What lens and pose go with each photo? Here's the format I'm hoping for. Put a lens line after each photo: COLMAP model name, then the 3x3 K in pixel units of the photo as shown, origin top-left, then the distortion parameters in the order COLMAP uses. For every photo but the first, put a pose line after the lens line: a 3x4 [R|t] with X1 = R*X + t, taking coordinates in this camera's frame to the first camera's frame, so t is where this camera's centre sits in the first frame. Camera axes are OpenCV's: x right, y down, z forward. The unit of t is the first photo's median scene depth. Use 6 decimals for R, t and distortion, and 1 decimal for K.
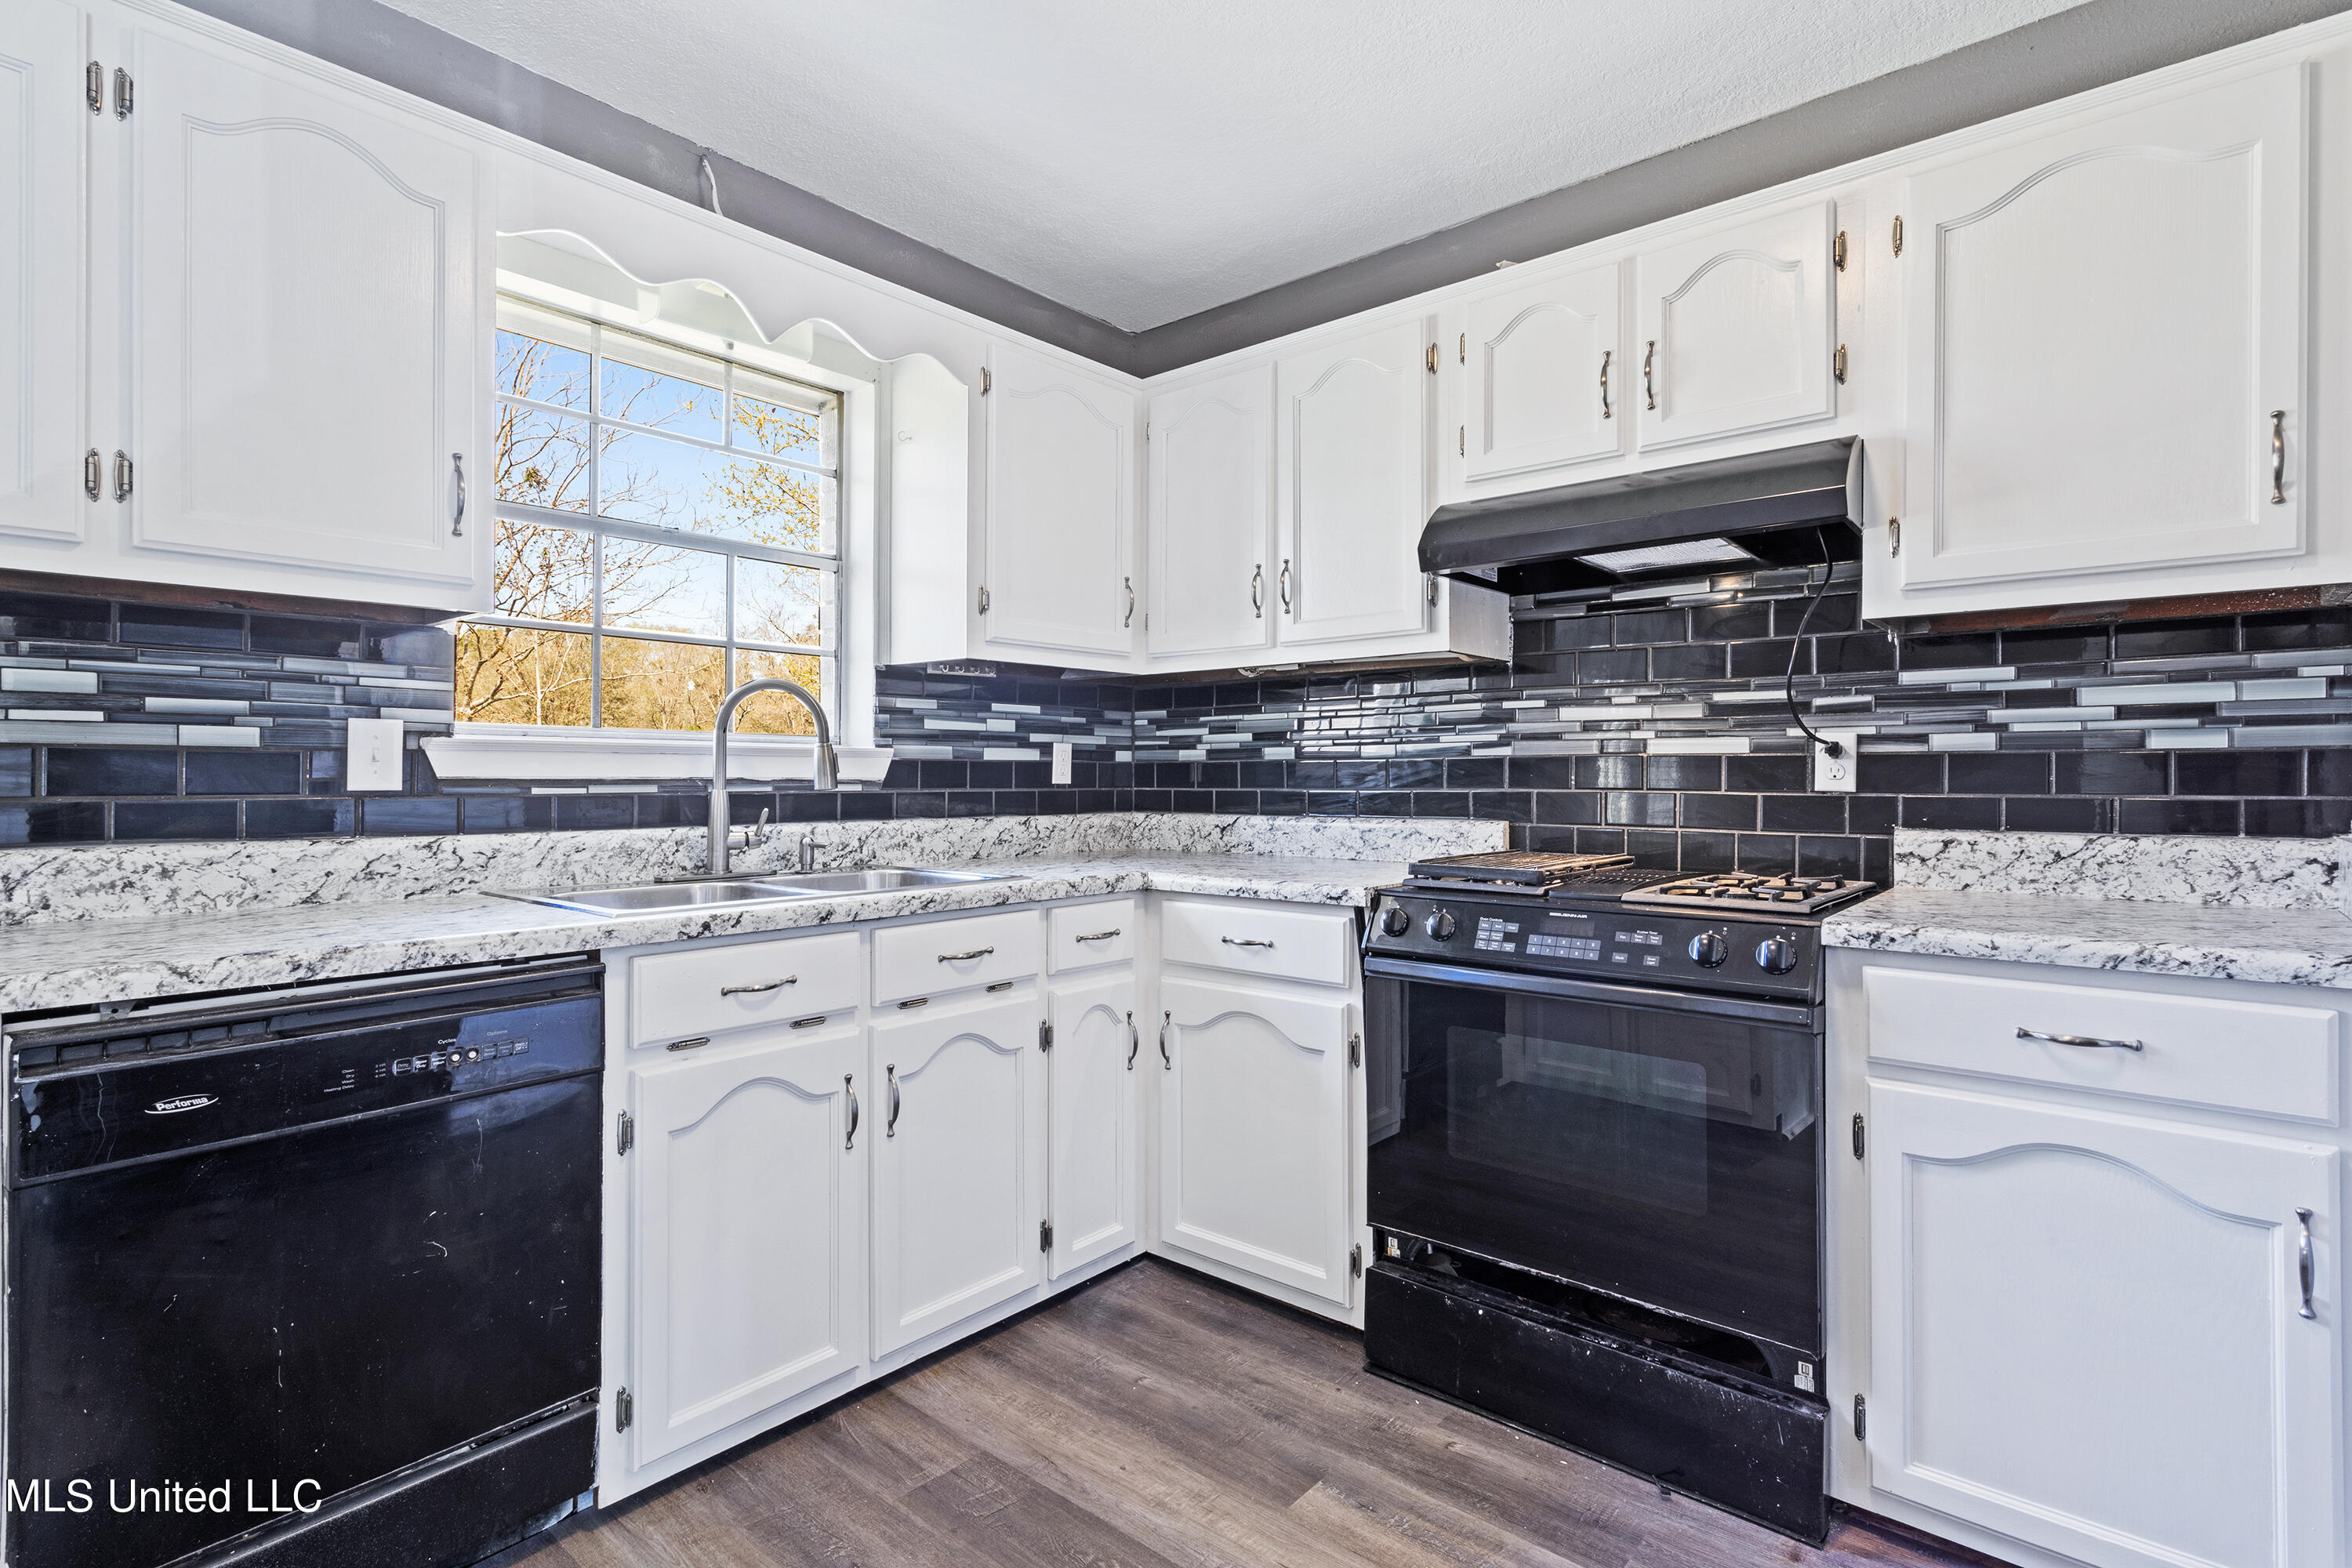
lens RADIAL K [[1111.8, 0, 1188.7], [0, 1111.8, 775.4], [0, 0, 1]] dist [-0.001459, 0.001594]
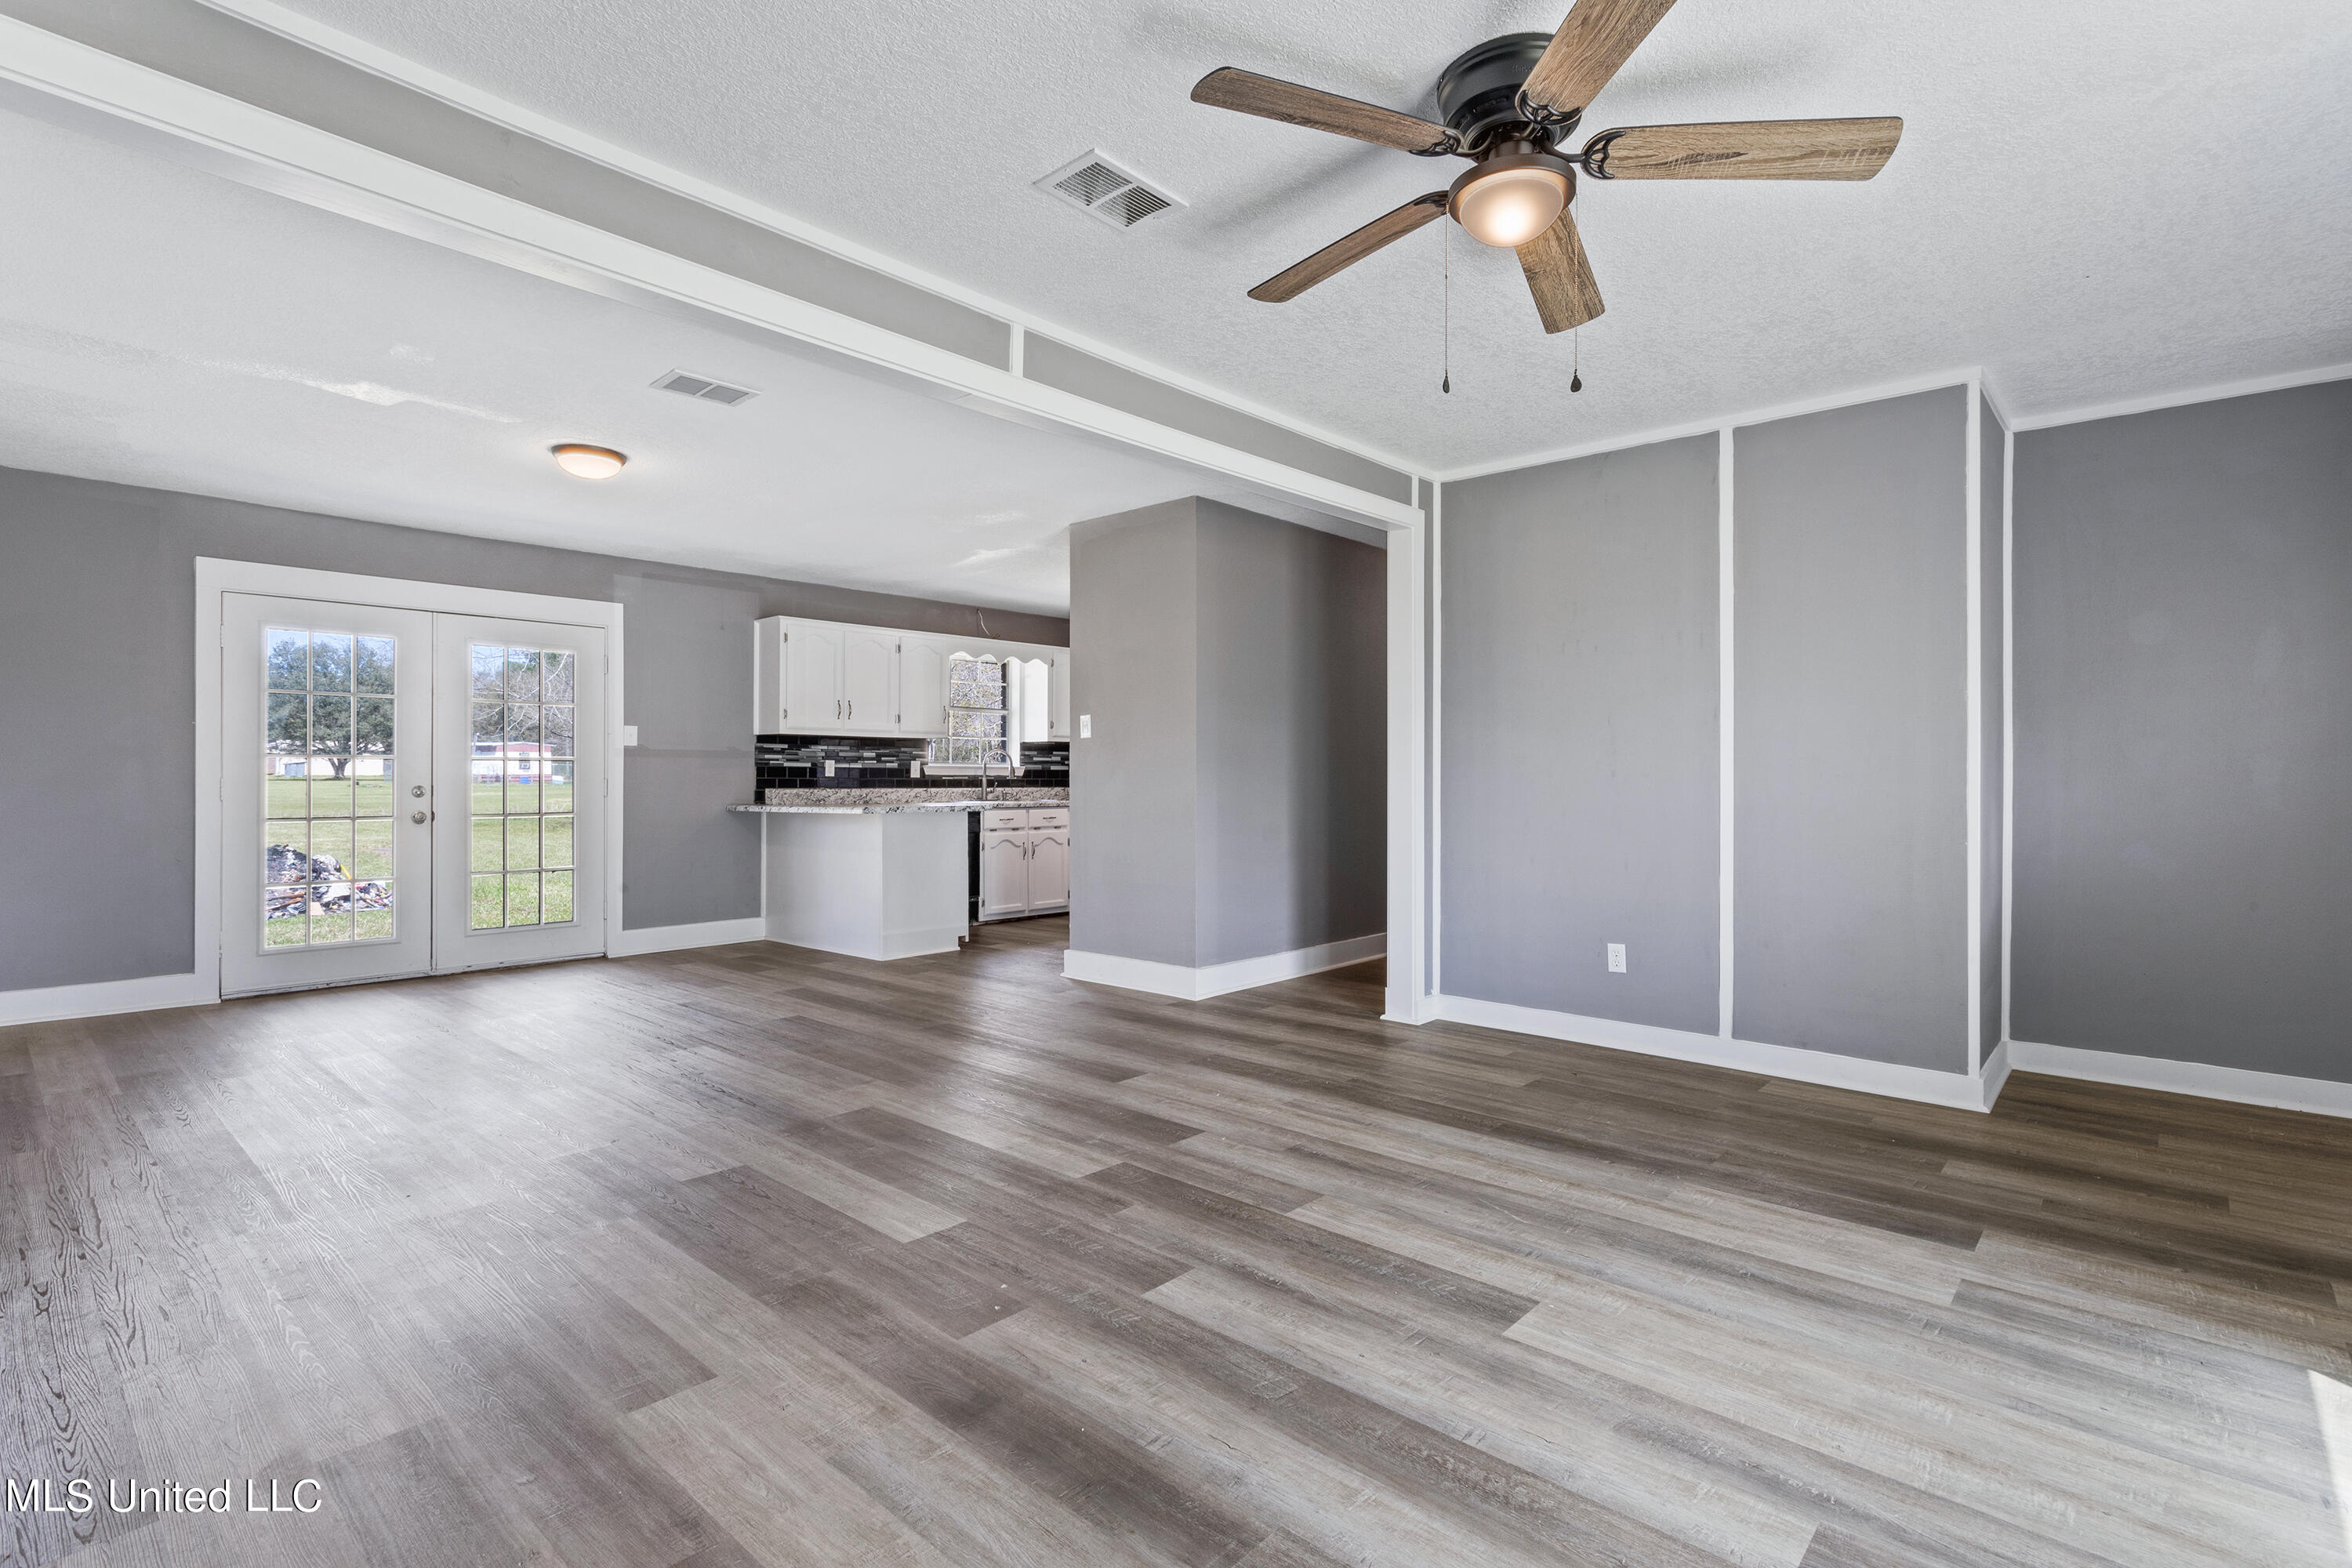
lens RADIAL K [[1111.8, 0, 1180.0], [0, 1111.8, 773.0], [0, 0, 1]] dist [-0.001459, 0.001594]
pose [[0.999220, -0.002304, -0.039417, 0.434767], [0.002005, 0.999969, -0.007627, 0.028606], [0.039433, 0.007542, 0.999194, -3.017121]]
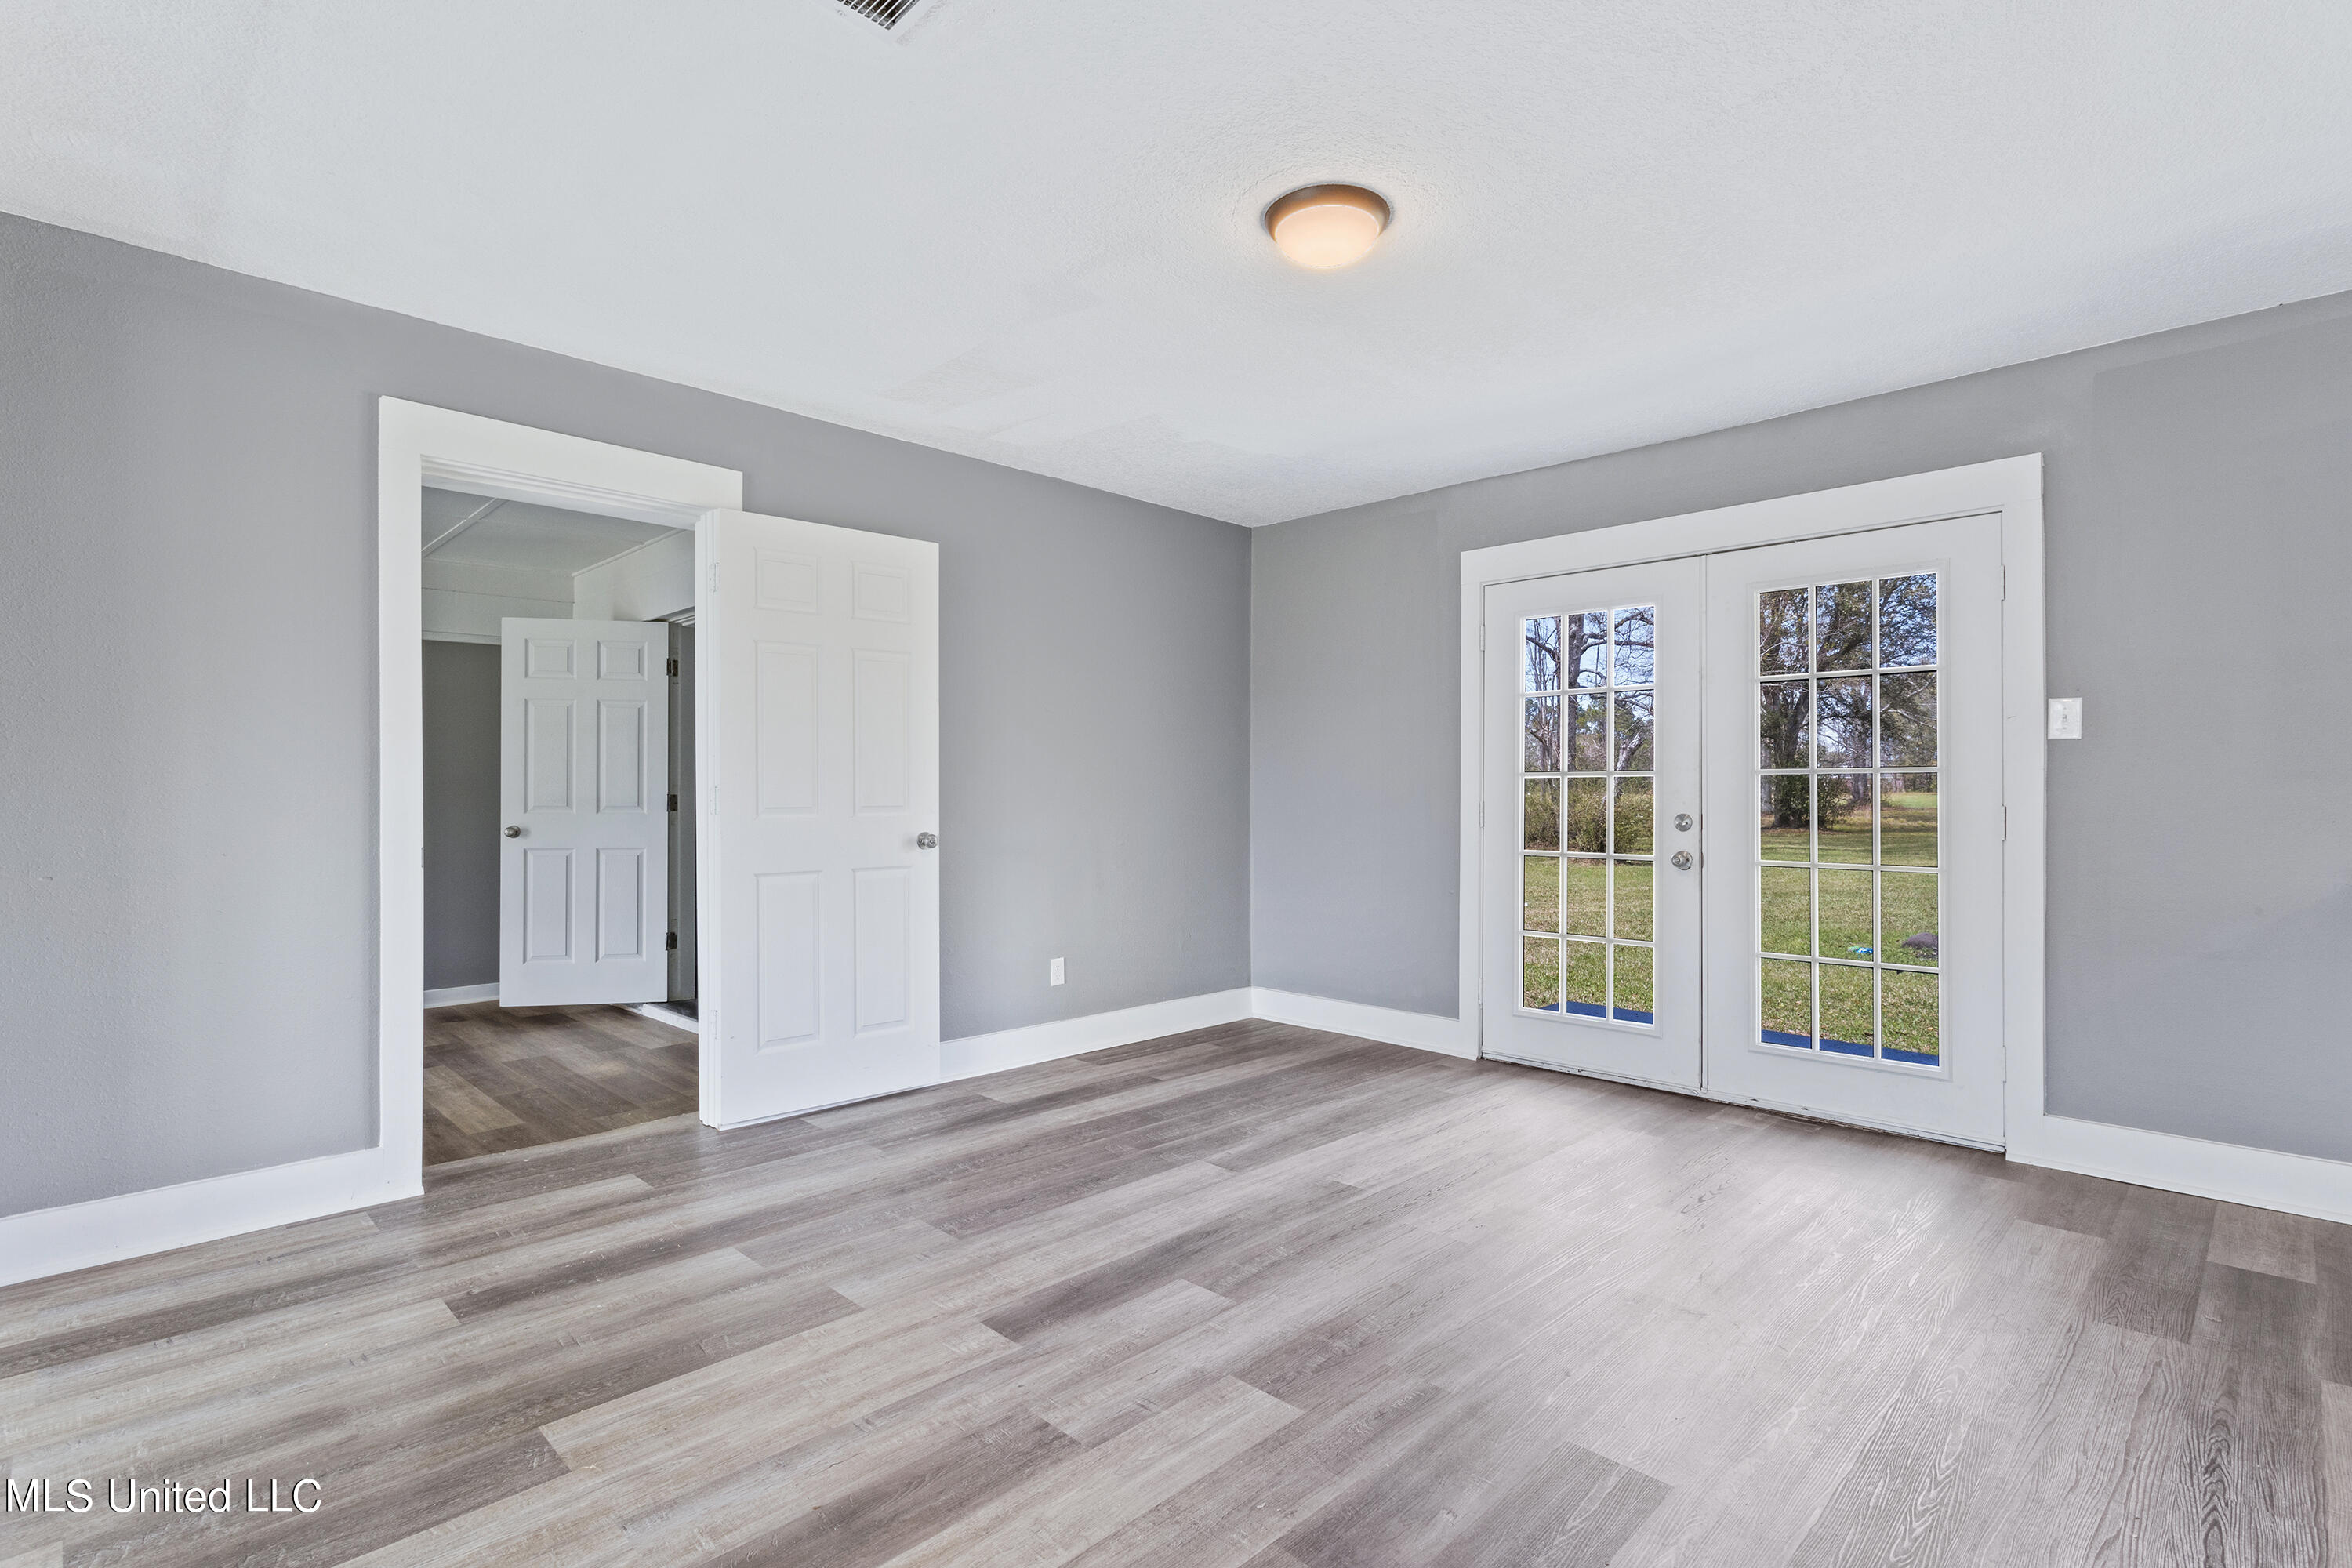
lens RADIAL K [[1111.8, 0, 1162.8], [0, 1111.8, 785.7], [0, 0, 1]] dist [-0.001459, 0.001594]
pose [[-0.094750, -0.006688, -0.995479, 0.398321], [-0.005085, 0.999968, -0.006235, 0.002941], [0.995488, 0.004472, -0.094780, -0.966322]]
